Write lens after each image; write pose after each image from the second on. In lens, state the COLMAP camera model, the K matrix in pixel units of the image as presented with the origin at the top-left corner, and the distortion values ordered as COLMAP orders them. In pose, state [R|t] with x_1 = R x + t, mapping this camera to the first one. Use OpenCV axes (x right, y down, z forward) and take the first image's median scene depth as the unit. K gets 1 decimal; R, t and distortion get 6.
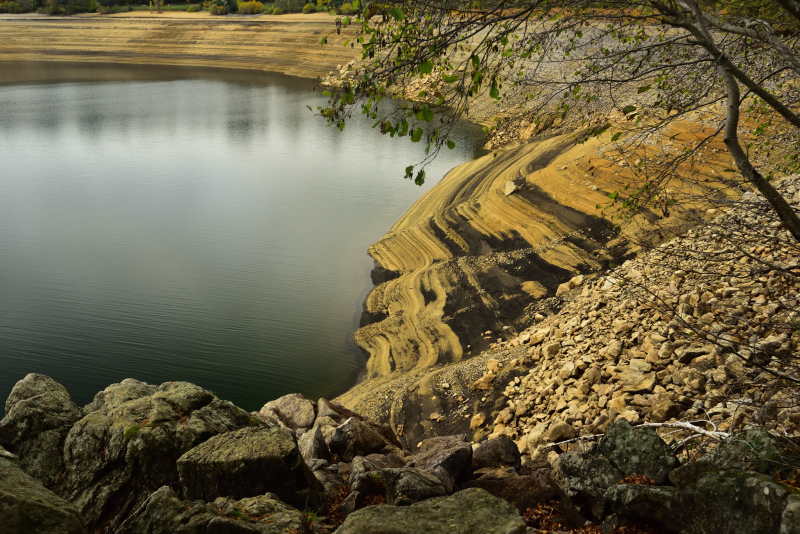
lens RADIAL K [[752.4, 0, 400.6], [0, 752.4, 274.2], [0, 0, 1]] dist [0.030438, 0.000000]
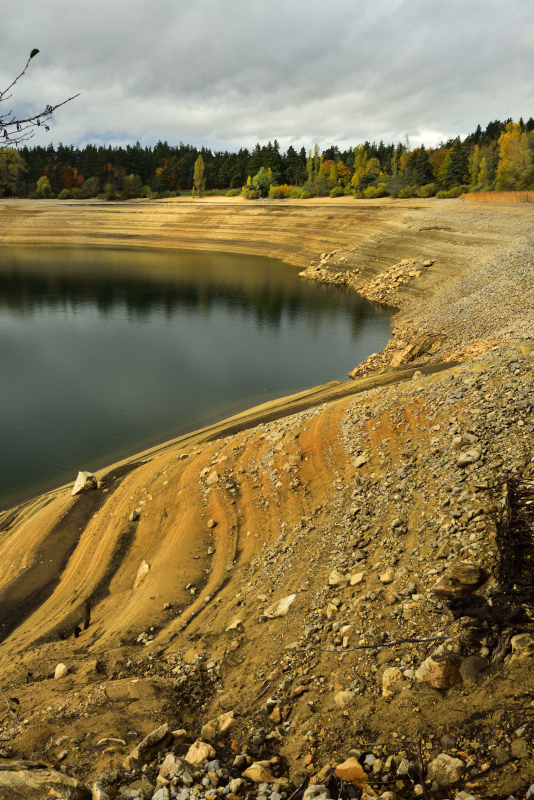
lens RADIAL K [[752.4, 0, 268.8], [0, 752.4, 403.1], [0, 0, 1]] dist [0.030438, 0.000000]
pose [[0.945479, 0.083292, -0.314852, 0.113715], [-0.103563, 0.993455, -0.048178, -0.038655], [0.308779, 0.078158, 0.947917, 0.109848]]
